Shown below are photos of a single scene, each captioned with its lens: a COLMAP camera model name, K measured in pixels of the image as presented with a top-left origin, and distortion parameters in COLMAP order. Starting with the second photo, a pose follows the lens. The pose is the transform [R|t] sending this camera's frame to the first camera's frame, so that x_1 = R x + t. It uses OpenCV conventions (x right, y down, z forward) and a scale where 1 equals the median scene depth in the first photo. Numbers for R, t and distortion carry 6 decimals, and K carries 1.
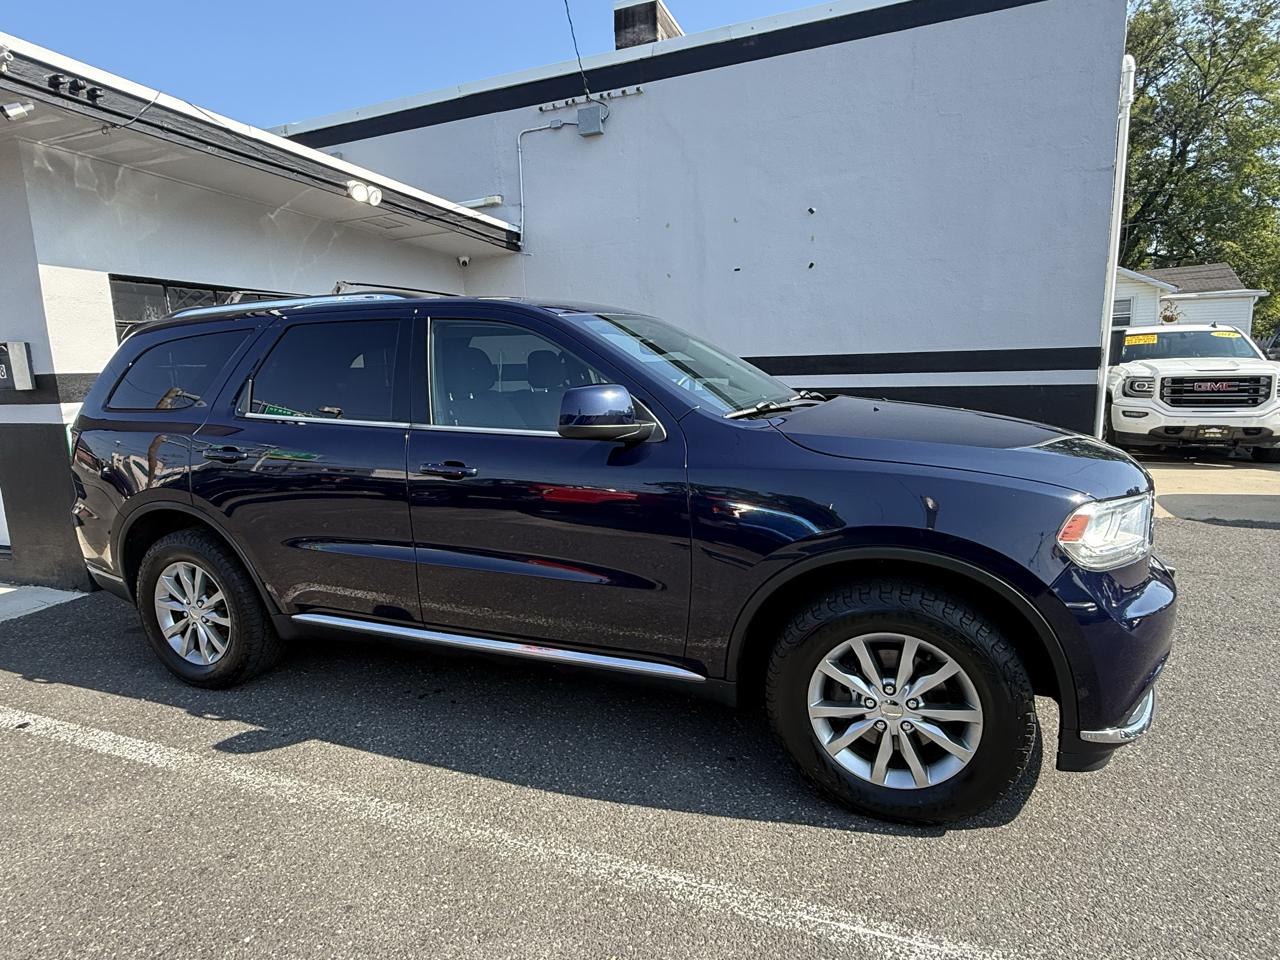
lens RADIAL K [[694.8, 0, 636.3], [0, 694.8, 477.2], [0, 0, 1]] dist [0.001517, -0.000492]
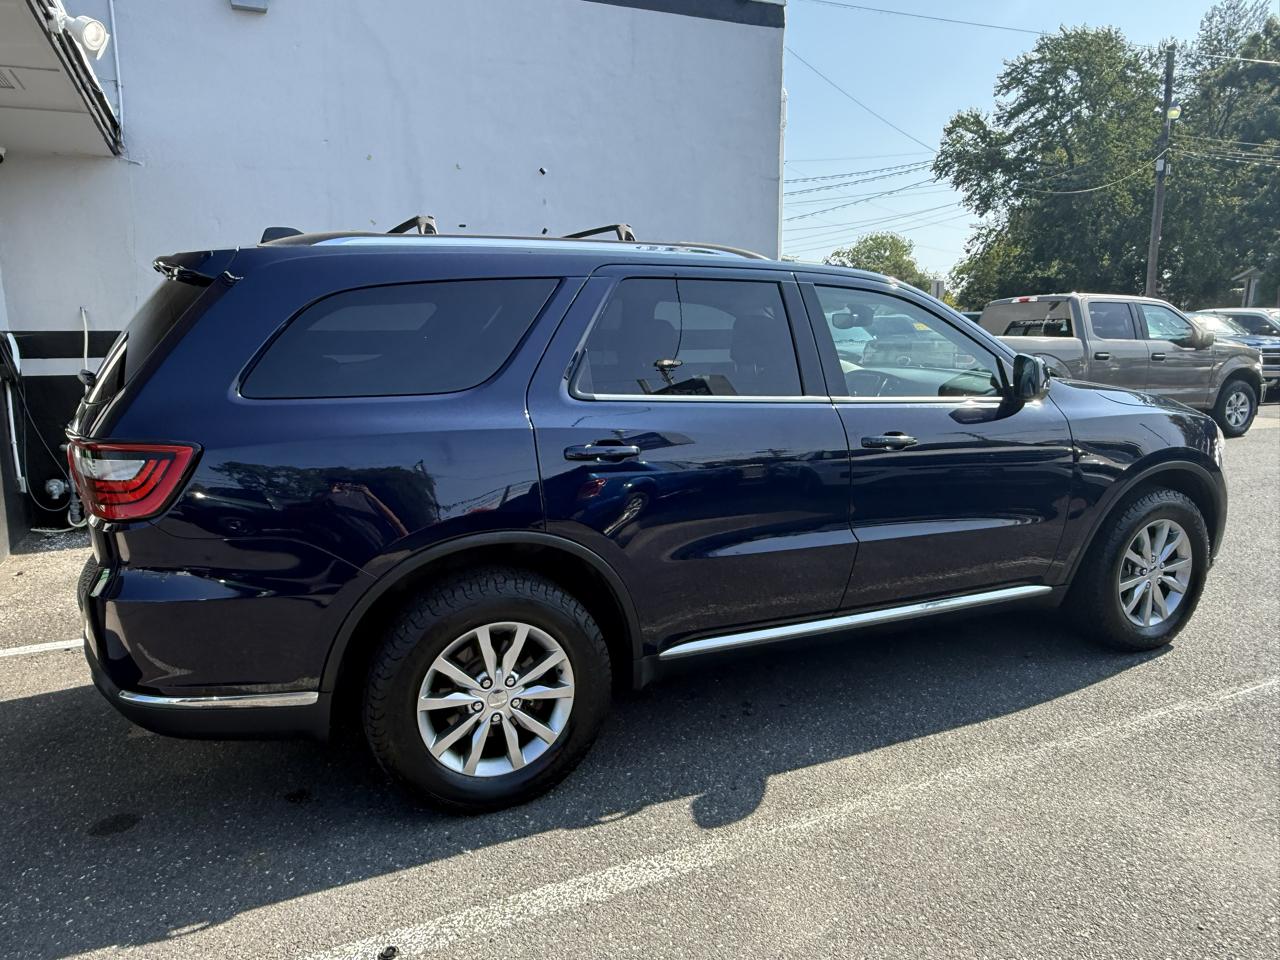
lens RADIAL K [[863.6, 0, 630.1], [0, 863.6, 468.7], [0, 0, 1]] dist [0.001348, -0.000475]
pose [[0.694626, -0.090054, 0.713712, -0.856595], [0.100472, 0.994554, 0.027705, -0.025503], [-0.712320, 0.052463, 0.699891, 0.245077]]
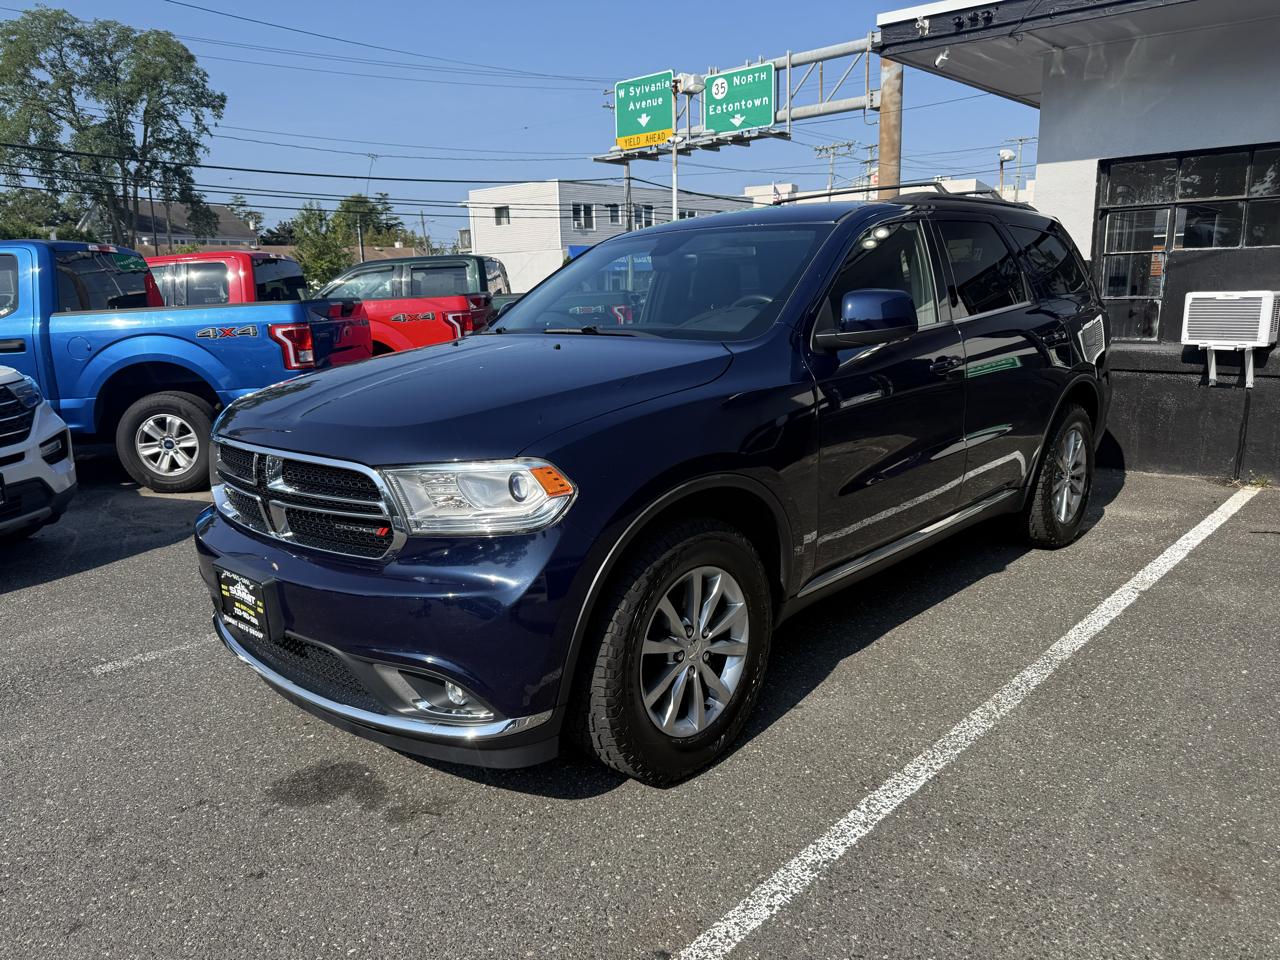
lens RADIAL K [[914.3, 0, 646.3], [0, 914.3, 478.5], [0, 0, 1]] dist [0.009019, -0.022255]
pose [[-0.348869, 0.234756, -0.907293, 0.890494], [-0.106254, 0.951968, 0.287172, -0.191012], [0.931129, 0.196589, -0.307168, 1.024080]]
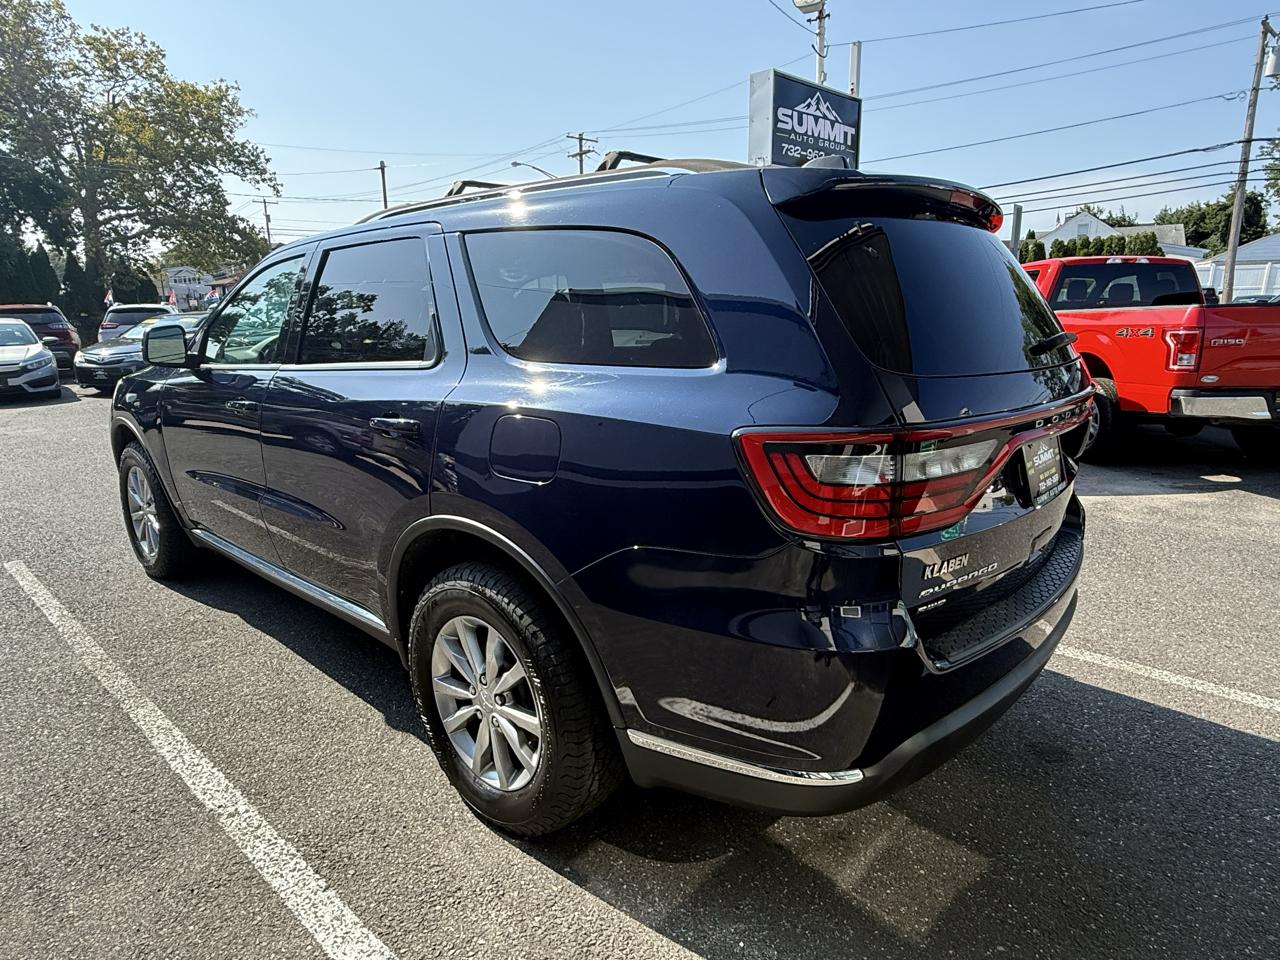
lens RADIAL K [[758.9, 0, 635.2], [0, 758.9, 480.2], [0, 0, 1]] dist [0.000884, 0.000533]
pose [[-0.937063, -0.035702, 0.347329, -0.583617], [0.095114, 0.931037, 0.352313, -0.225737], [-0.335955, 0.363175, -0.869045, 1.511109]]
